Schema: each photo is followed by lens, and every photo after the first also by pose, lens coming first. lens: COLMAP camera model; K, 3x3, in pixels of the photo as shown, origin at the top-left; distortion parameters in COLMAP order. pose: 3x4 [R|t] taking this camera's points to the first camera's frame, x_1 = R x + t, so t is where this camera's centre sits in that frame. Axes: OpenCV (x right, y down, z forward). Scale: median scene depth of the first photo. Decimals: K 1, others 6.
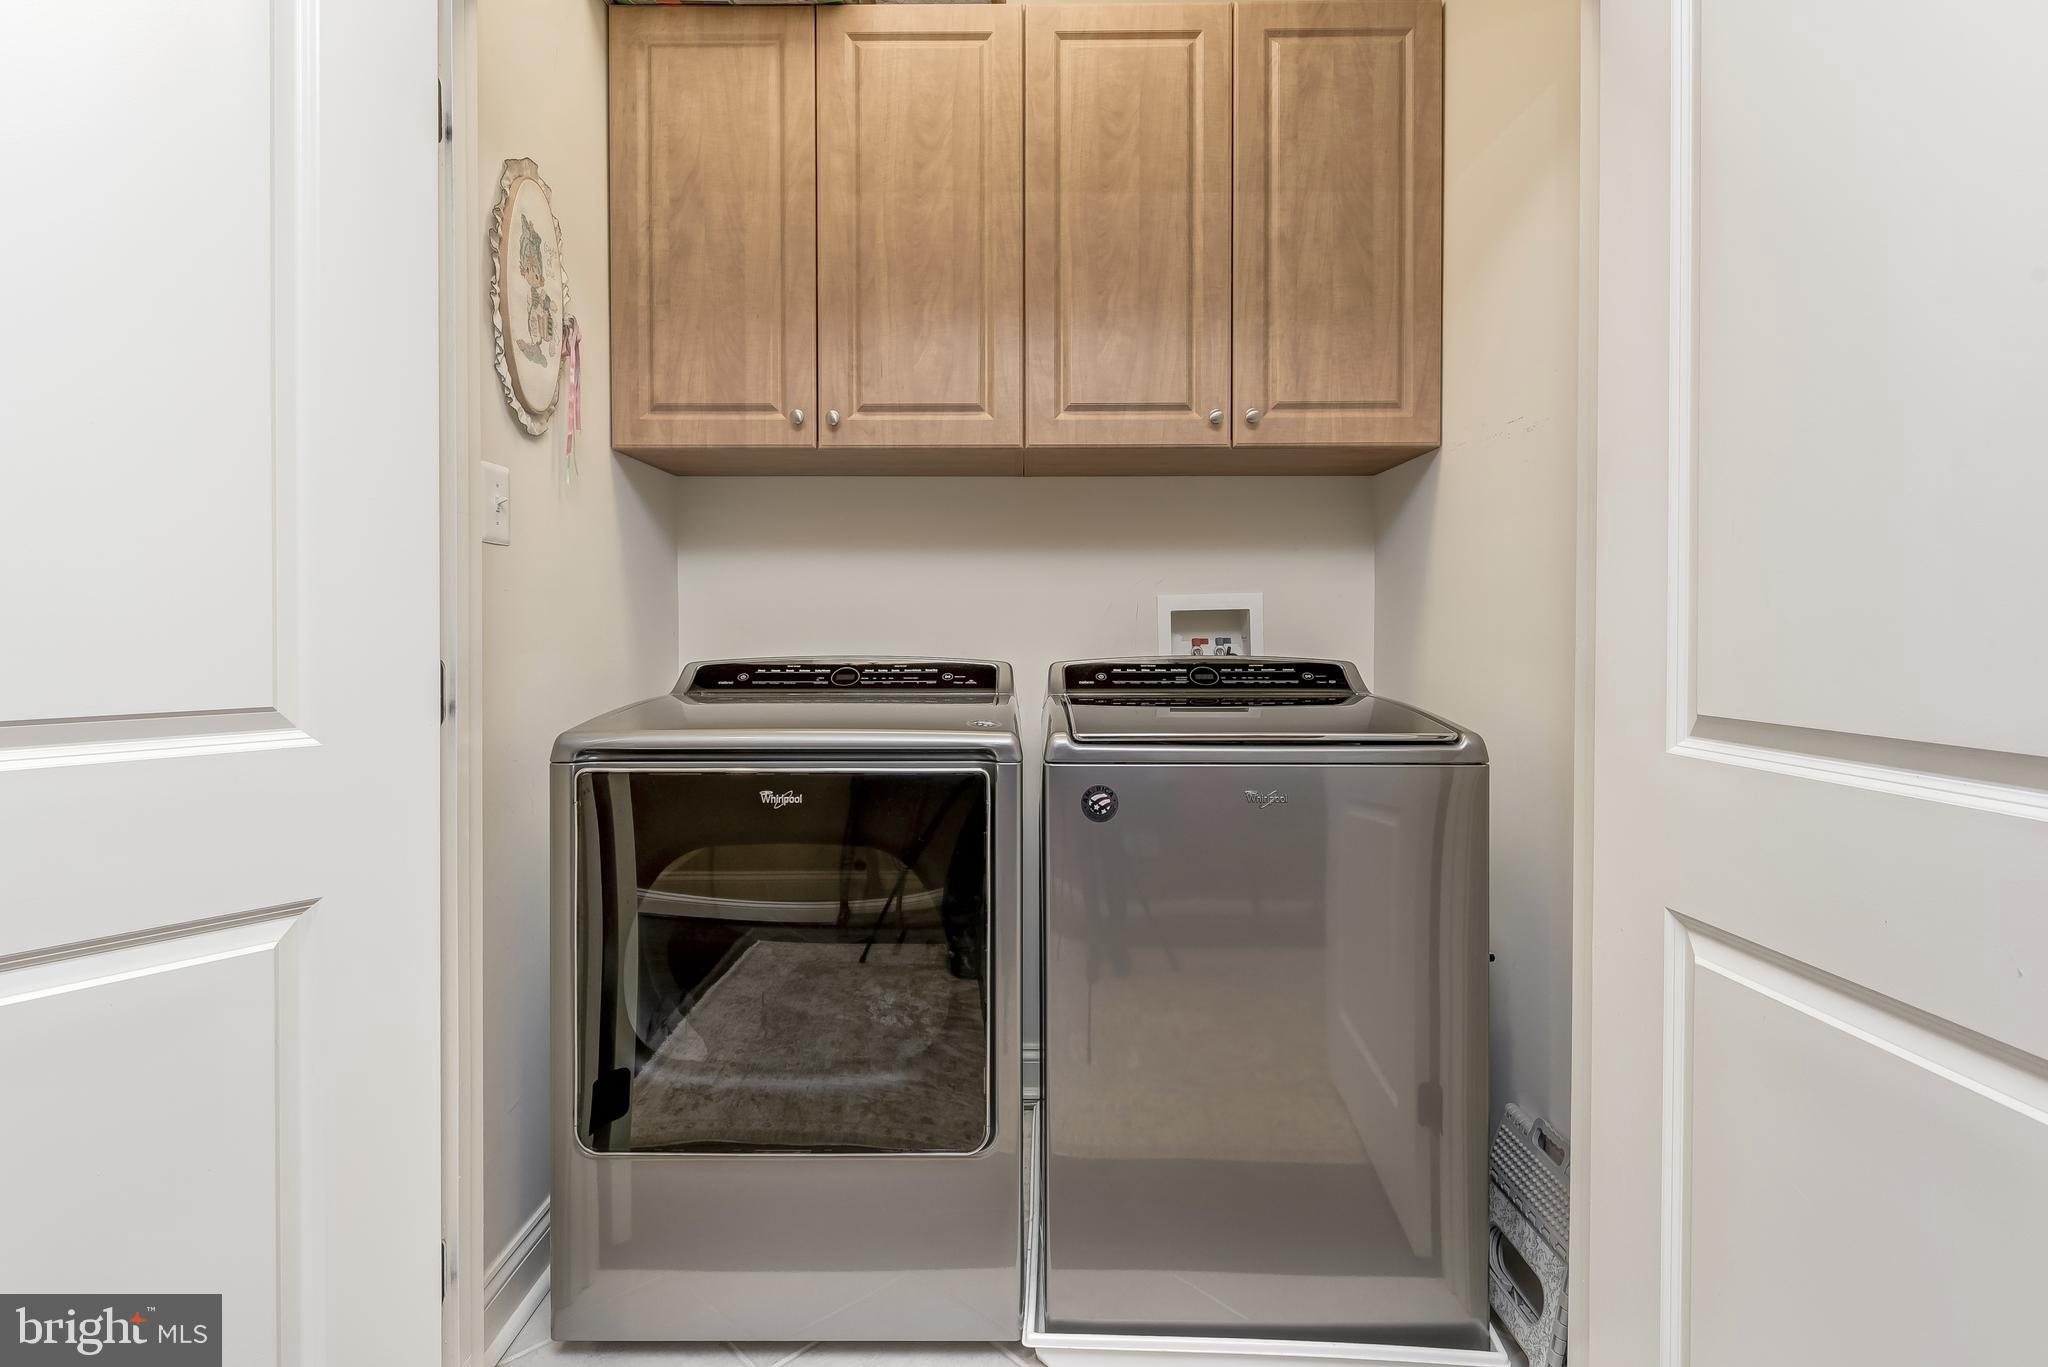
lens RADIAL K [[936.5, 0, 1003.3], [0, 936.5, 642.4], [0, 0, 1]] dist [0.000886, -0.004292]
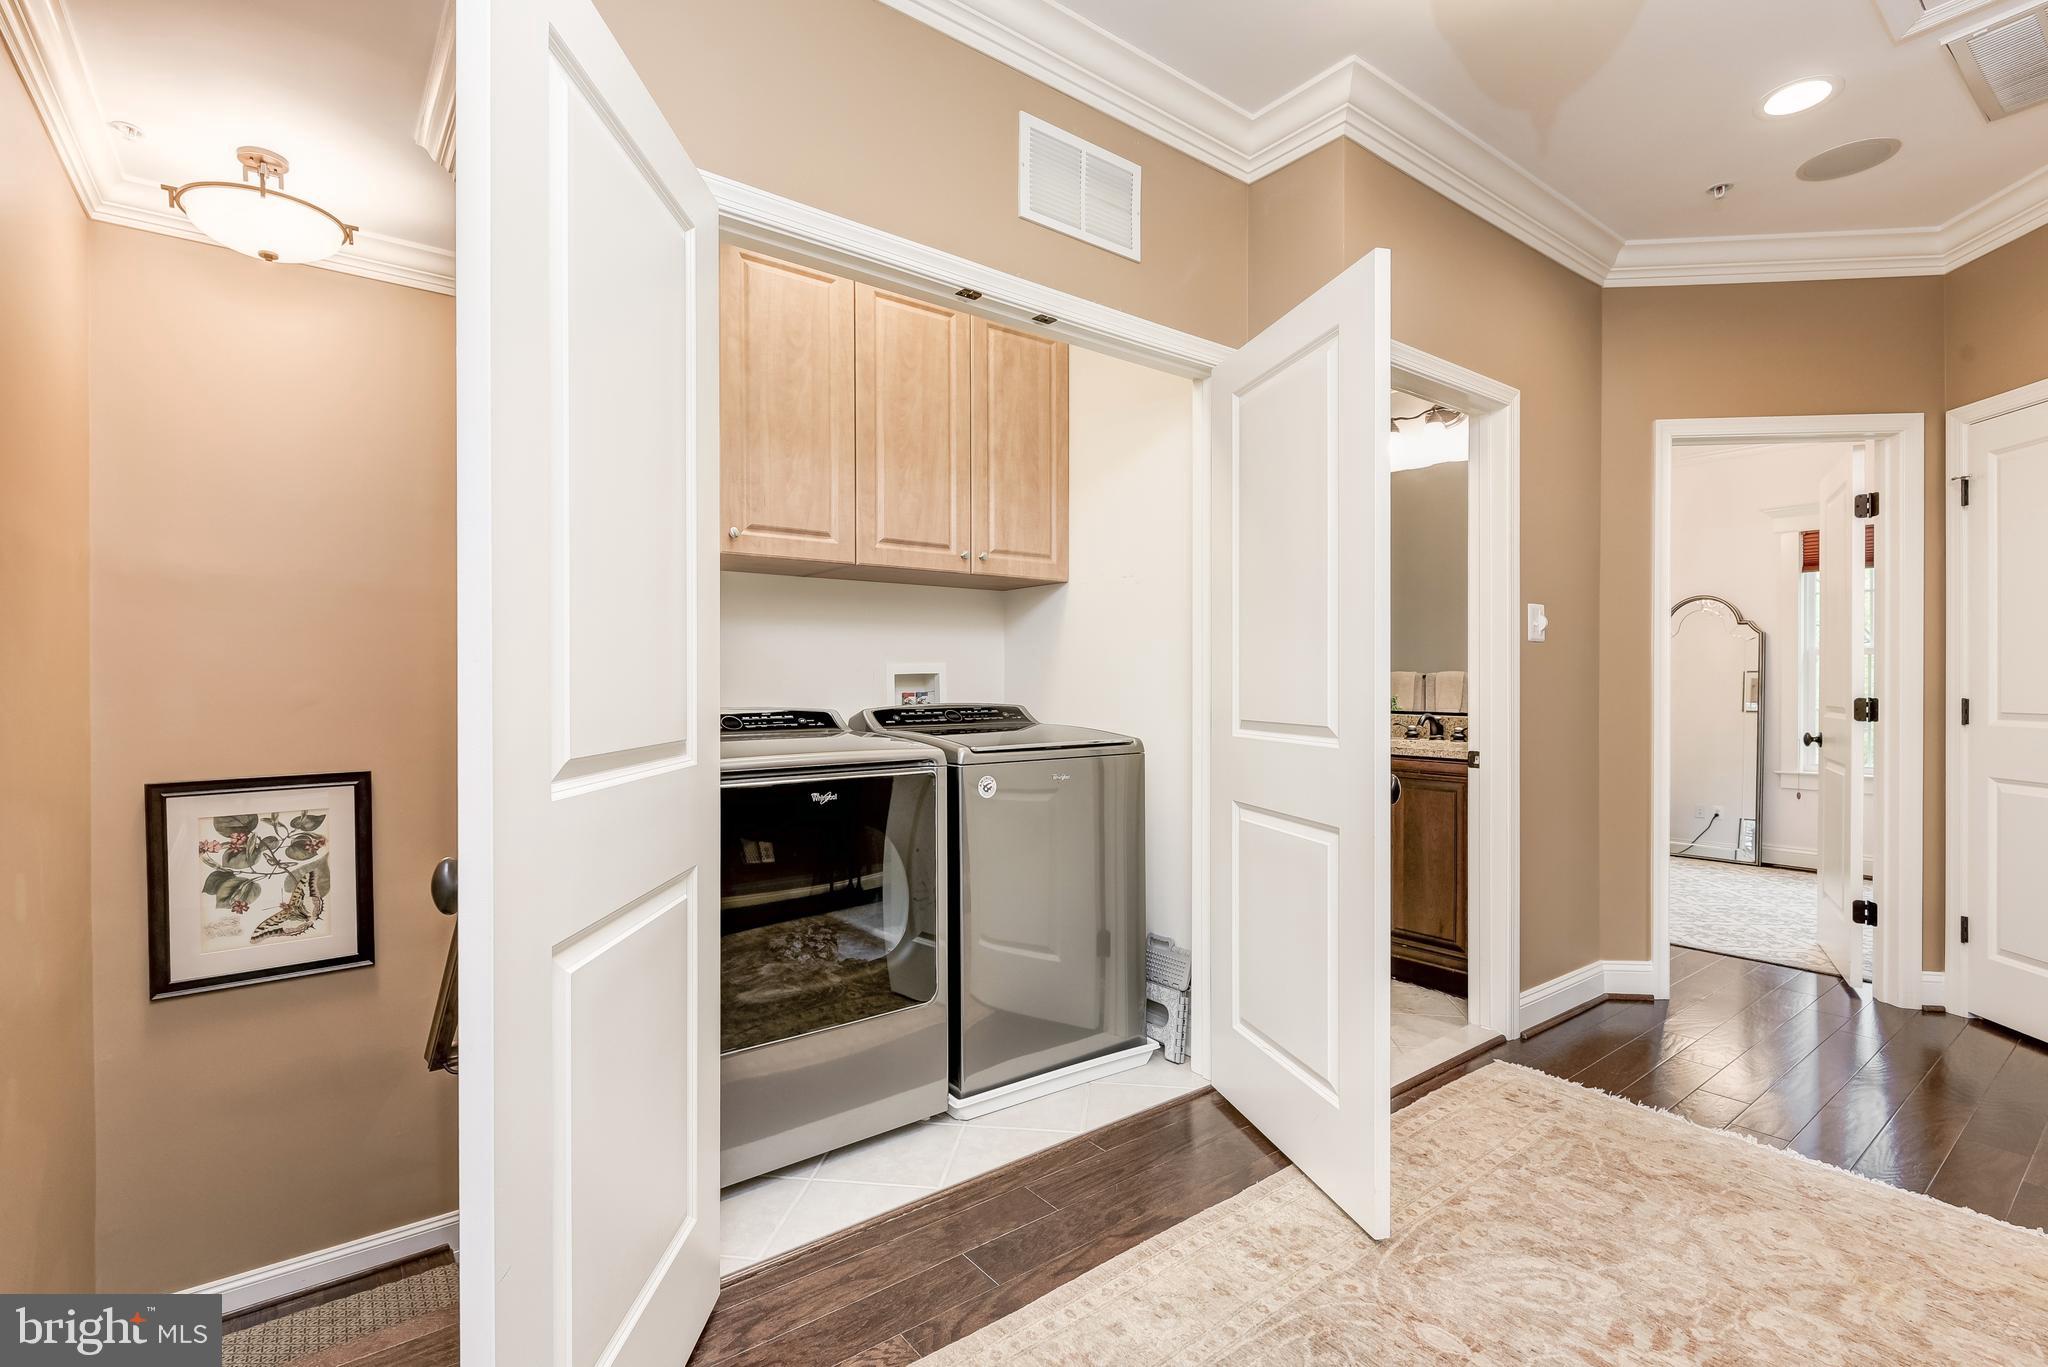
lens RADIAL K [[936.5, 0, 1022.6], [0, 936.5, 684.3], [0, 0, 1]] dist [0.000886, -0.004292]
pose [[0.780449, -0.005011, 0.625200, -0.702893], [0.009522, 0.999947, -0.003872, -0.009968], [-0.625147, 0.008976, 0.780455, -0.321426]]
